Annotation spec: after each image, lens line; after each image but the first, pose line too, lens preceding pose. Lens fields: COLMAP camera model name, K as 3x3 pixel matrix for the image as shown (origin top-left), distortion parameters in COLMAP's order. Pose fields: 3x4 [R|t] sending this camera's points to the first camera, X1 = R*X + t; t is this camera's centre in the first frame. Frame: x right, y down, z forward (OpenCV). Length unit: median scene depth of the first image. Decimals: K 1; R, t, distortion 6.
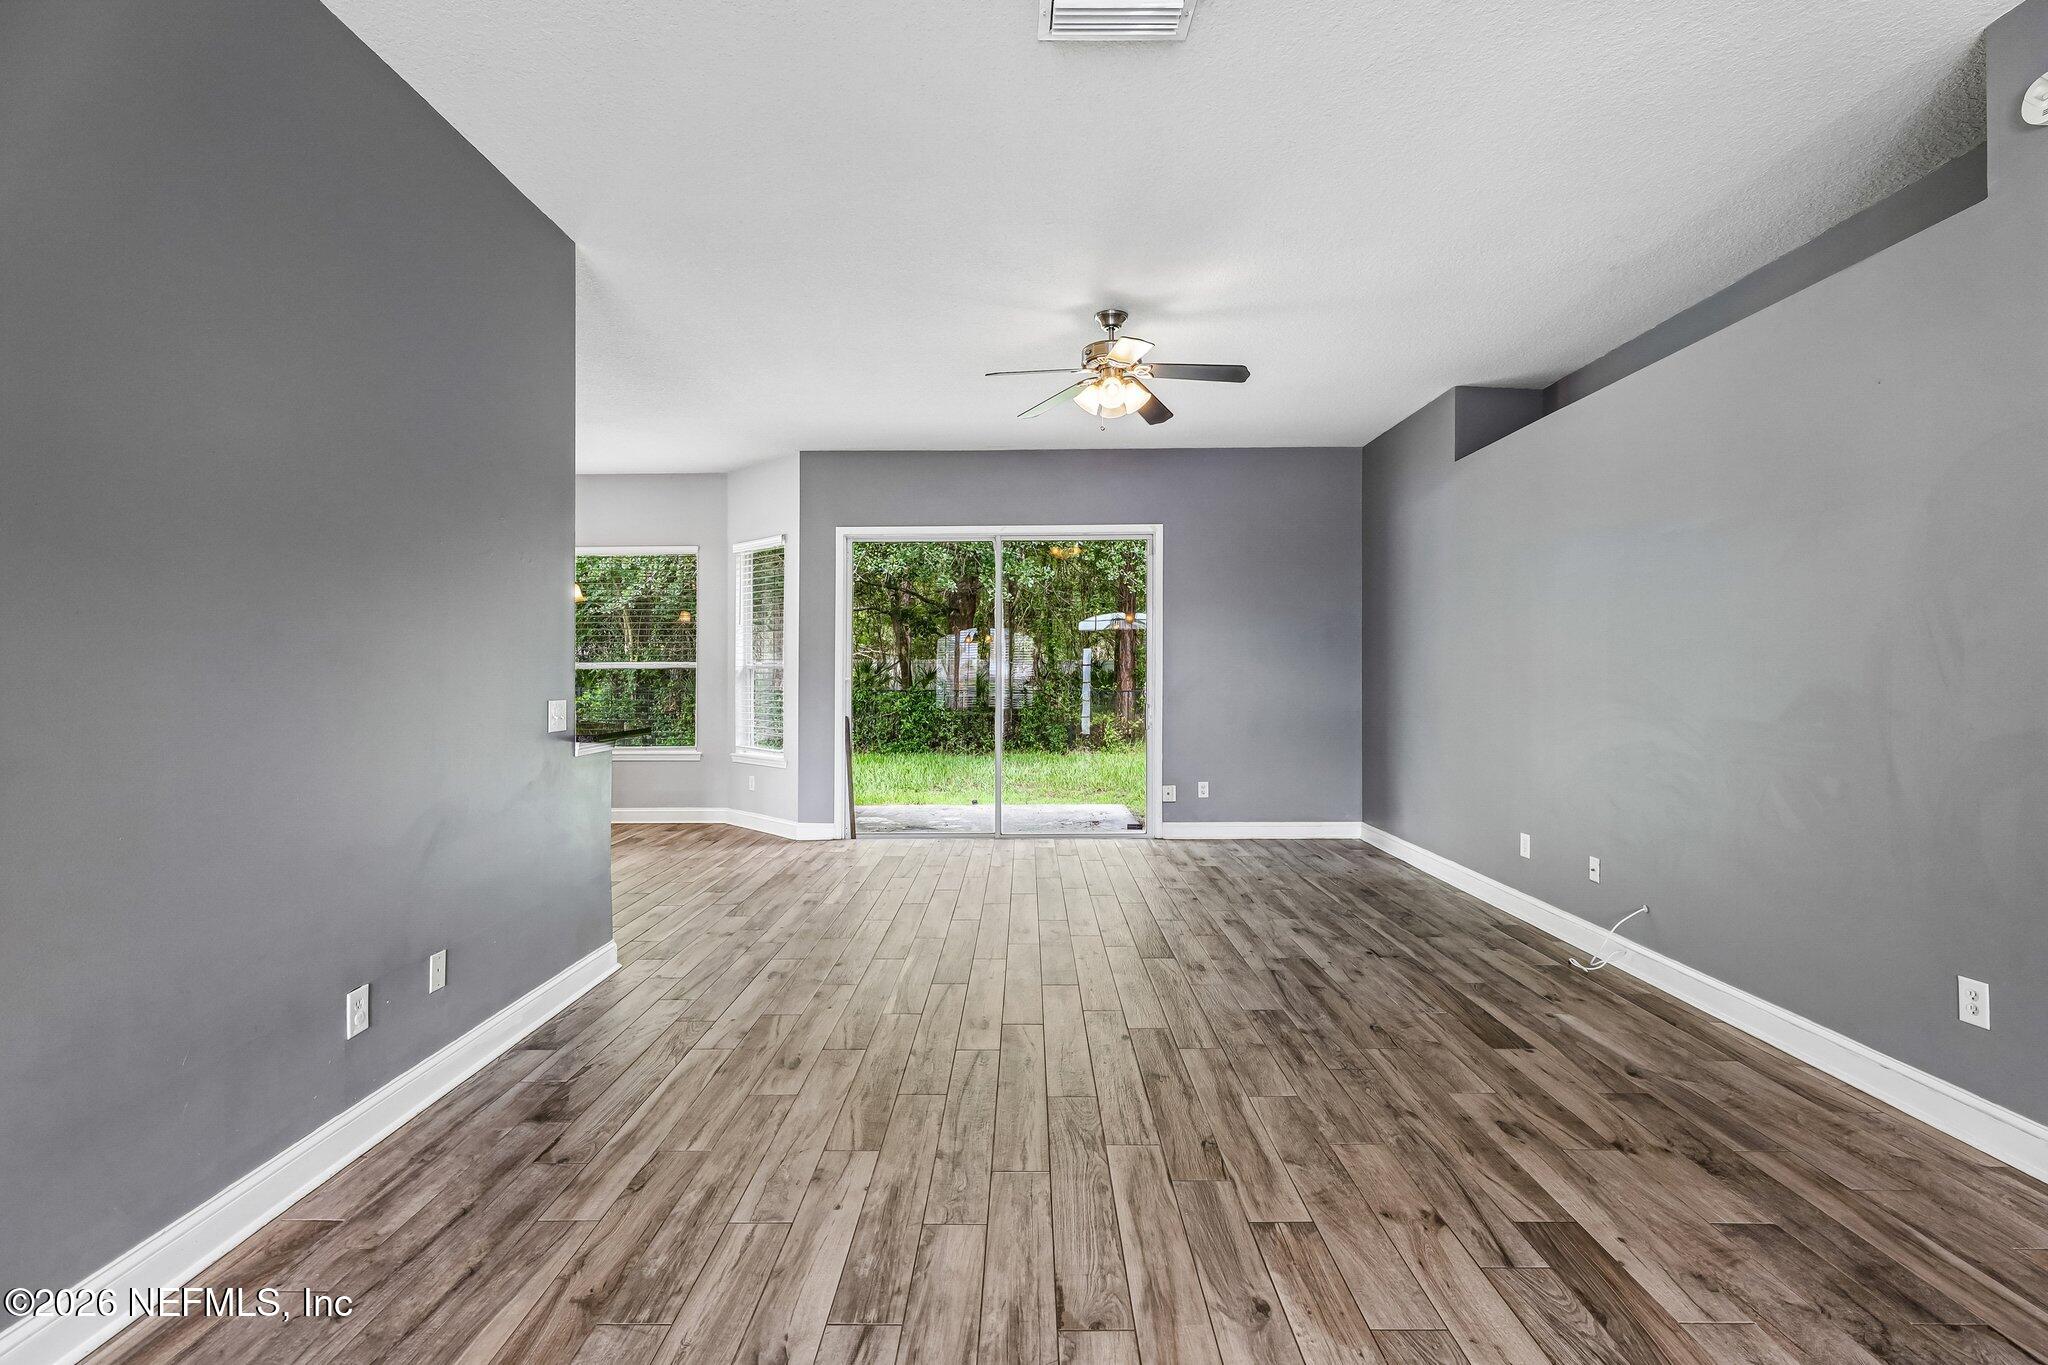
lens RADIAL K [[922.1, 0, 1019.6], [0, 922.1, 673.7], [0, 0, 1]] dist [0.001190, -0.000370]
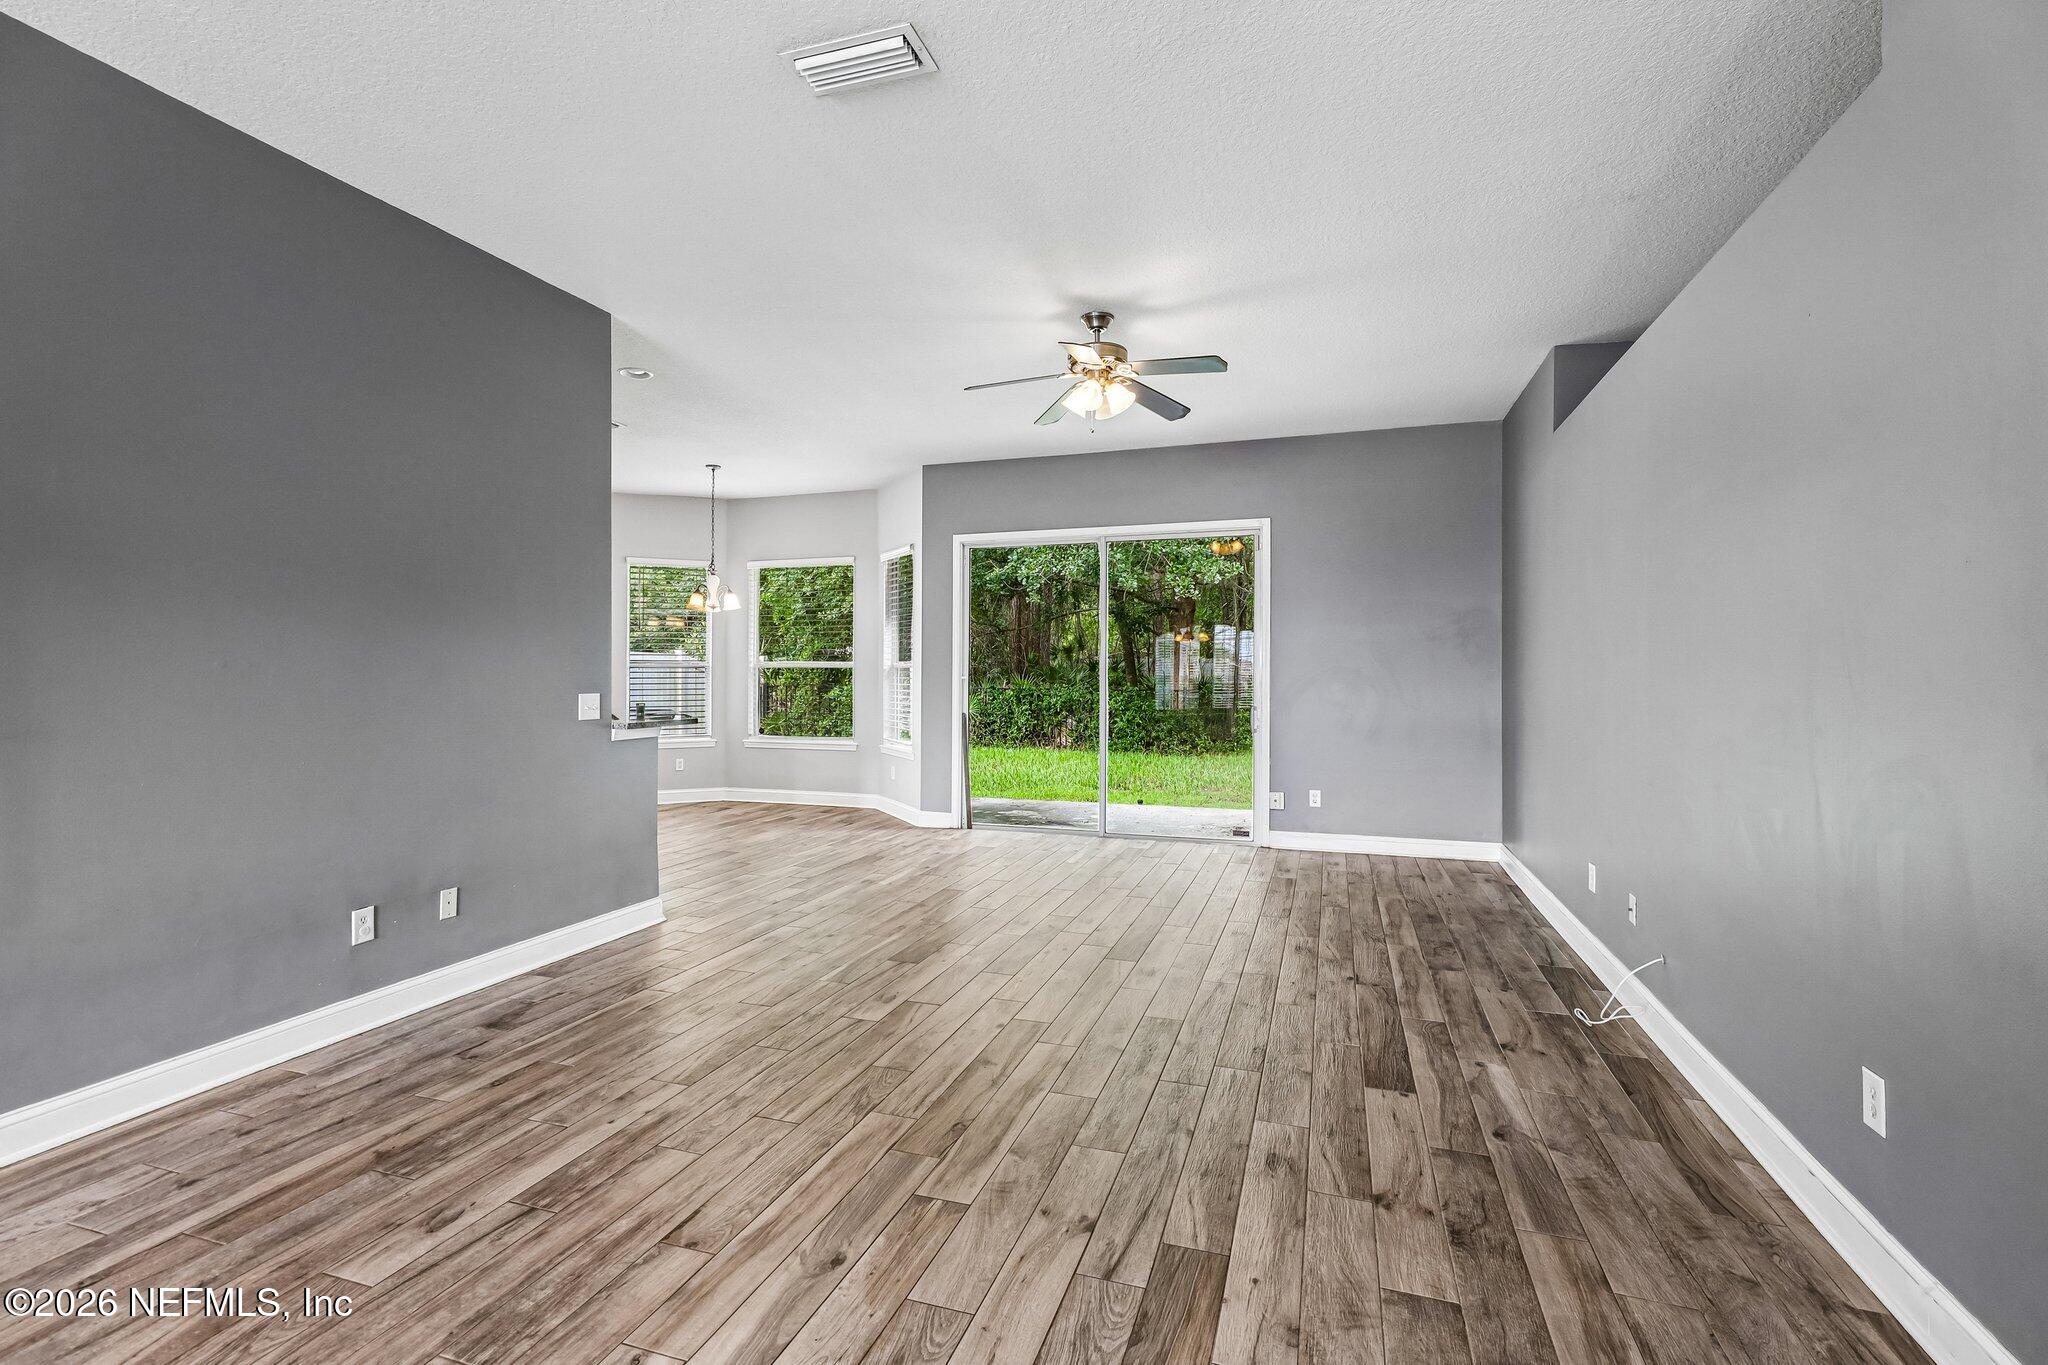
lens RADIAL K [[925.0, 0, 1024.0], [0, 925.0, 682.5], [0, 0, 1]] dist [0.005335, 0.000266]
pose [[0.950875, 0.009253, -0.309436, 0.342820], [-0.005987, 0.999916, 0.011500, -0.002913], [0.309516, -0.009082, 0.950851, 0.016182]]
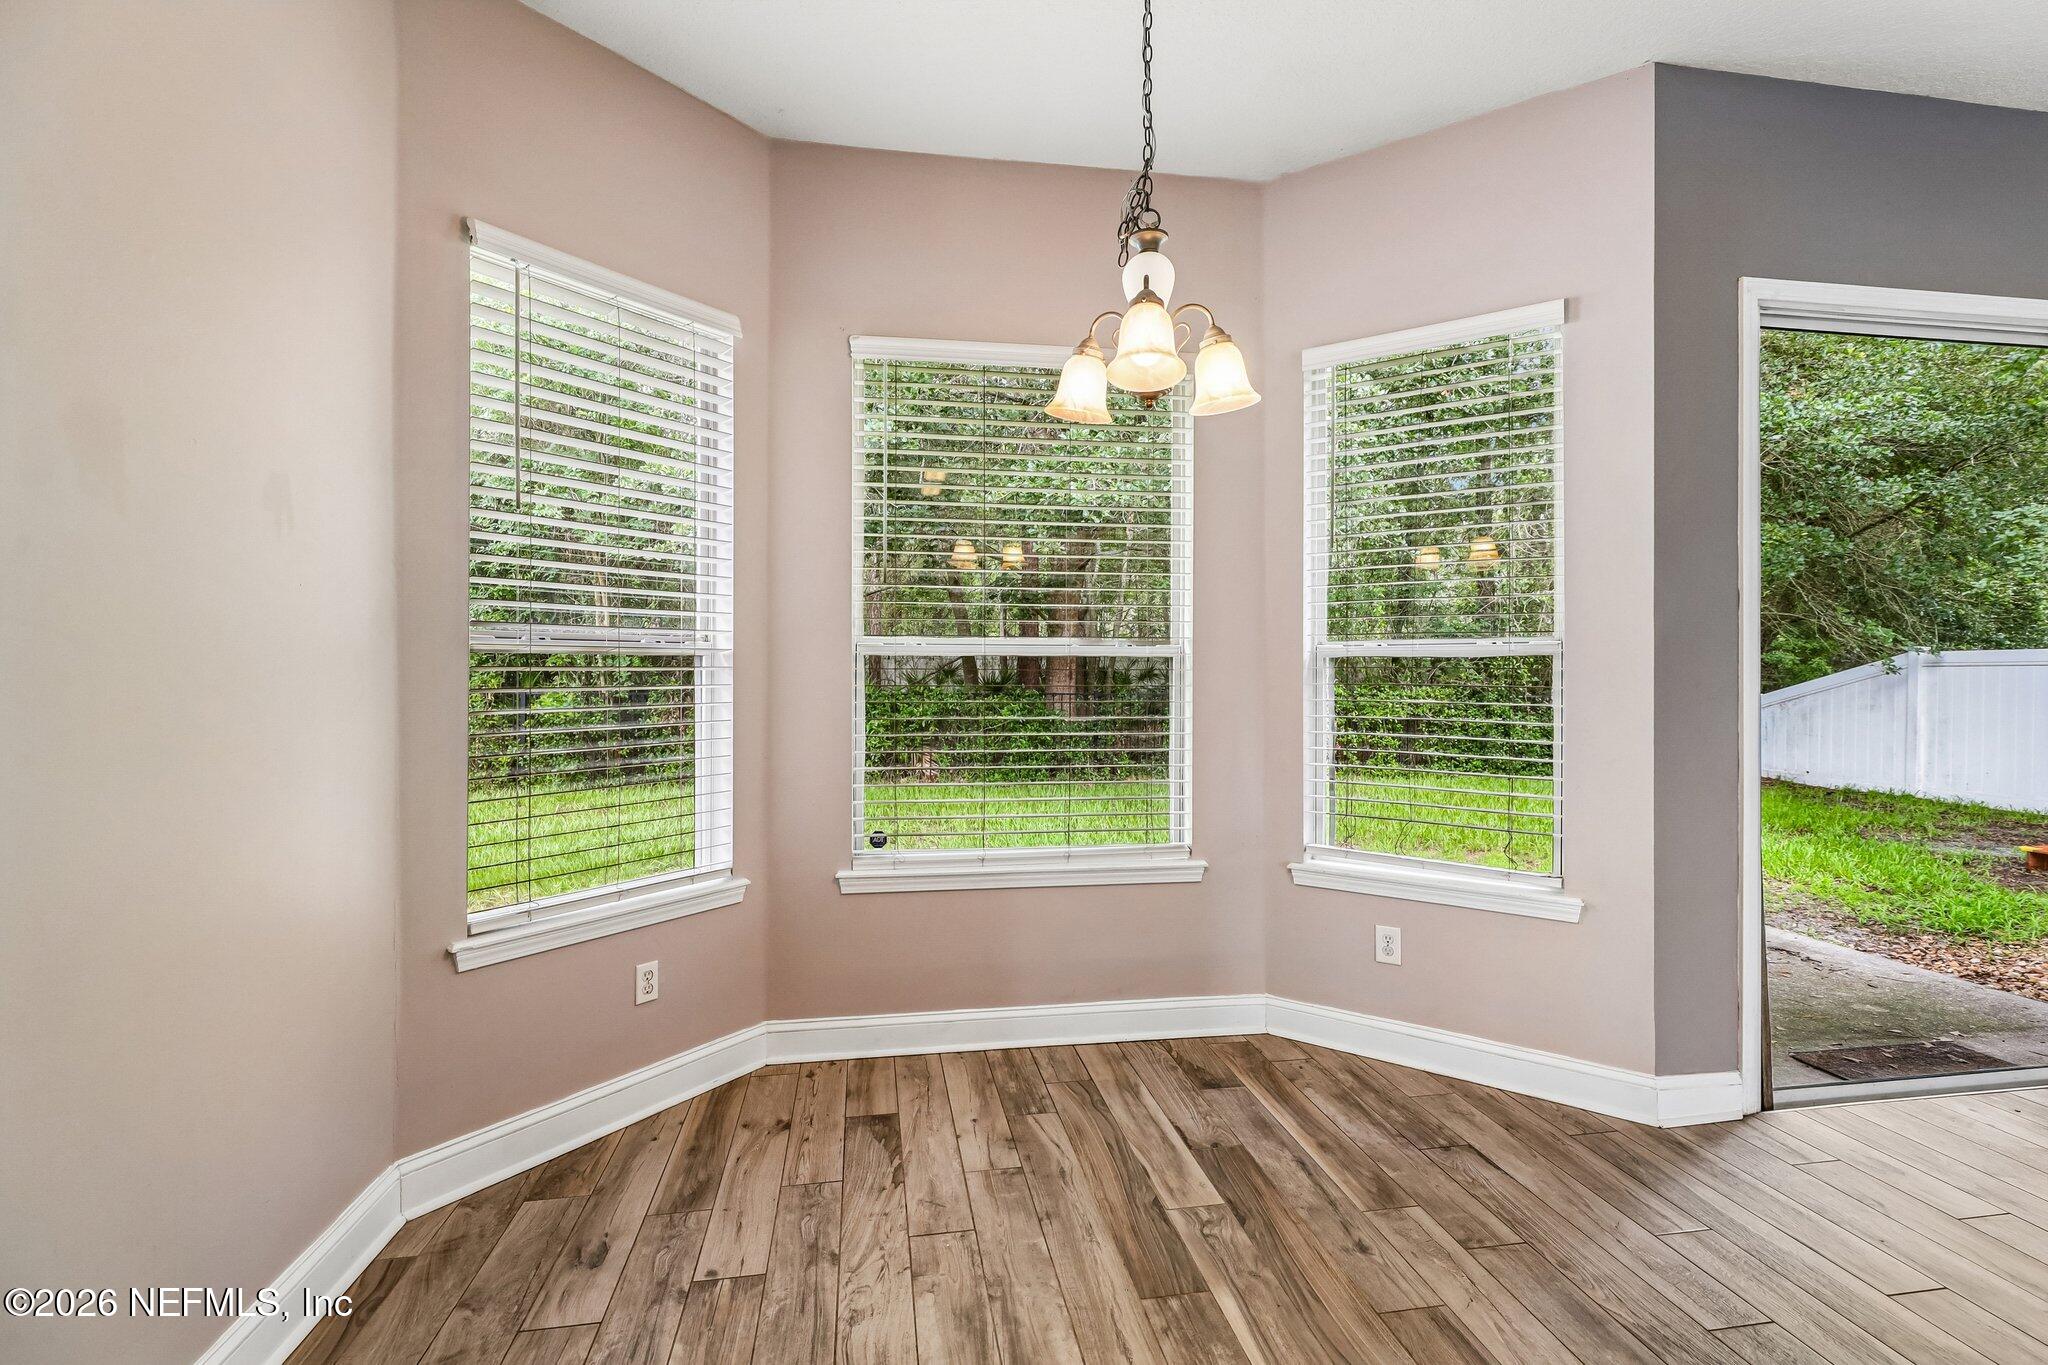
lens RADIAL K [[900.2, 0, 1015.1], [0, 900.2, 668.6], [0, 0, 1]] dist [-0.005010, -0.000289]
pose [[0.988348, 0.002990, 0.152181, -0.889994], [-0.002848, 0.999995, -0.001151, 0.000269], [-0.152184, 0.000704, 0.988352, 1.119527]]
